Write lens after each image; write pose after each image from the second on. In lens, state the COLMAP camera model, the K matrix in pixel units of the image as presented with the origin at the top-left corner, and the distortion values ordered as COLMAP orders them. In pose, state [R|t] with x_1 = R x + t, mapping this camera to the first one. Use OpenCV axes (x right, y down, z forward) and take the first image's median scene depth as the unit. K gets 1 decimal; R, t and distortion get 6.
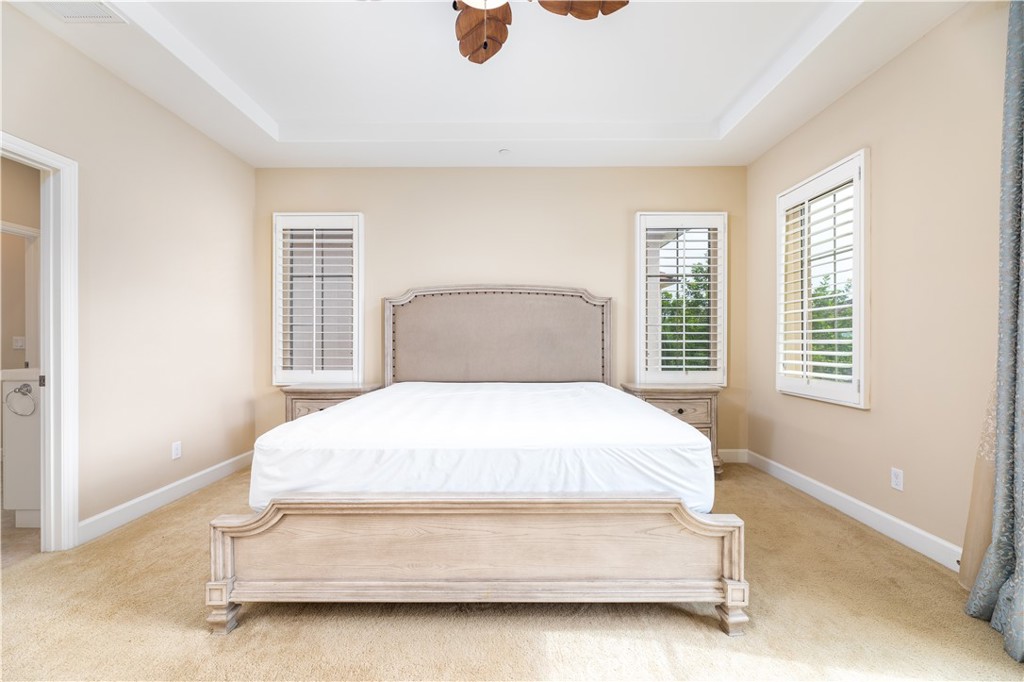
lens RADIAL K [[409.4, 0, 512.2], [0, 409.4, 340.2], [0, 0, 1]] dist [0.002743, -0.000319]
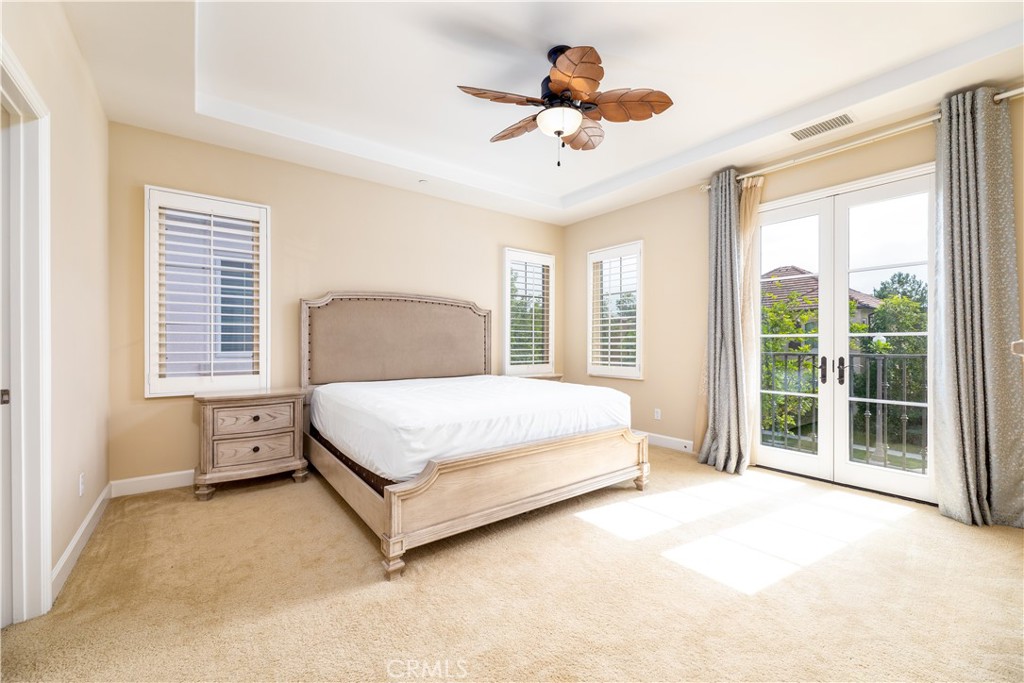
lens RADIAL K [[409.4, 0, 511.8], [0, 409.4, 342.6], [0, 0, 1]] dist [0.002743, -0.000319]
pose [[0.796636, 0.001778, 0.604456, -0.559250], [-0.002357, 0.999997, 0.000165, -0.000502], [-0.604454, -0.001556, 0.796638, -0.093944]]
